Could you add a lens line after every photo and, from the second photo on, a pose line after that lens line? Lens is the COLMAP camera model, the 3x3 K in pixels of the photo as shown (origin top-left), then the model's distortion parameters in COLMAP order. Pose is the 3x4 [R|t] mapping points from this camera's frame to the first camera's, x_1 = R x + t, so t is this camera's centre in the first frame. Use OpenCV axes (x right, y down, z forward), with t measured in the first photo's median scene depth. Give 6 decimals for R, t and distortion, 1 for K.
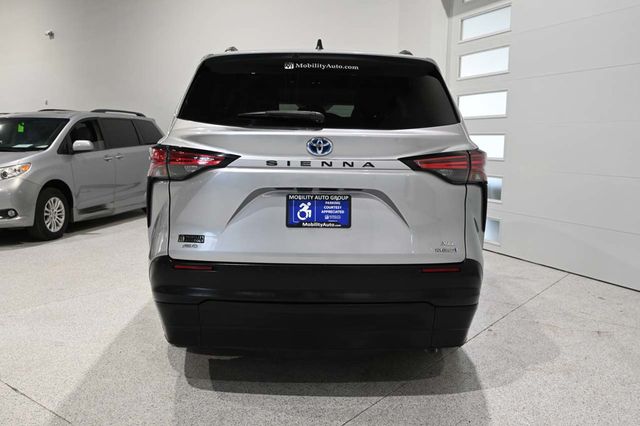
lens RADIAL K [[572.1, 0, 316.6], [0, 572.1, 208.5], [0, 0, 1]] dist [0.001052, -0.007984]
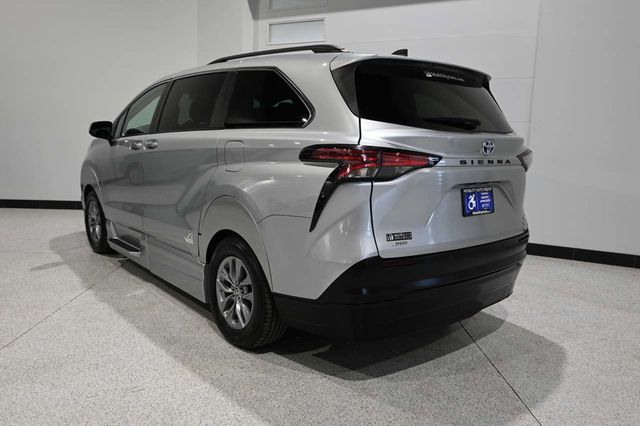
lens RADIAL K [[524.3, 0, 323.2], [0, 524.3, 215.2], [0, 0, 1]] dist [0.038129, -0.011720]
pose [[0.778397, -0.089290, 0.621390, -0.612748], [0.060163, 0.995888, 0.067739, -0.039402], [-0.624883, -0.015343, 0.780568, 0.224094]]
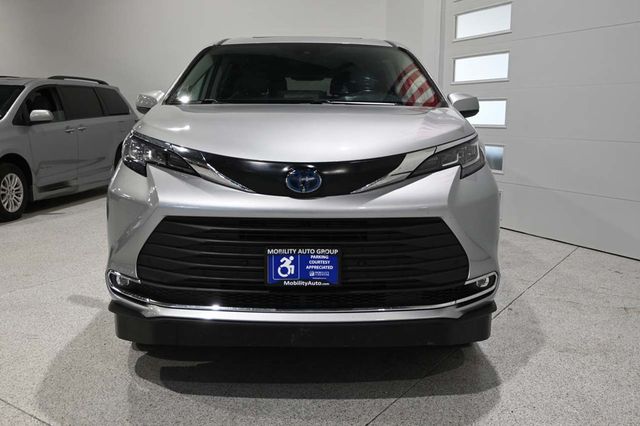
lens RADIAL K [[596.8, 0, 317.5], [0, 596.8, 211.2], [0, 0, 1]] dist [0.005134, 0.000000]
pose [[0.998383, -0.015543, 0.054682, -0.055738], [0.013178, 0.998973, 0.043343, 0.009764], [-0.055299, -0.042552, 0.997563, 0.064679]]
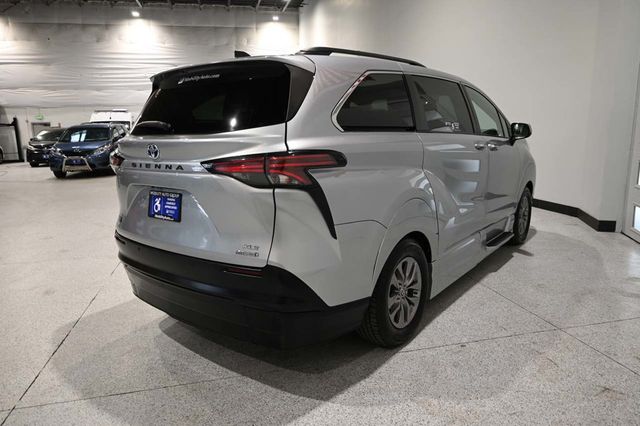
lens RADIAL K [[436.0, 0, 320.3], [0, 436.0, 212.2], [0, 0, 1]] dist [-0.008098, 0.004547]
pose [[0.762801, 0.079571, -0.641719, 0.543583], [-0.031720, 0.995810, 0.085772, -0.045644], [0.645855, -0.045072, 0.762128, 0.340498]]
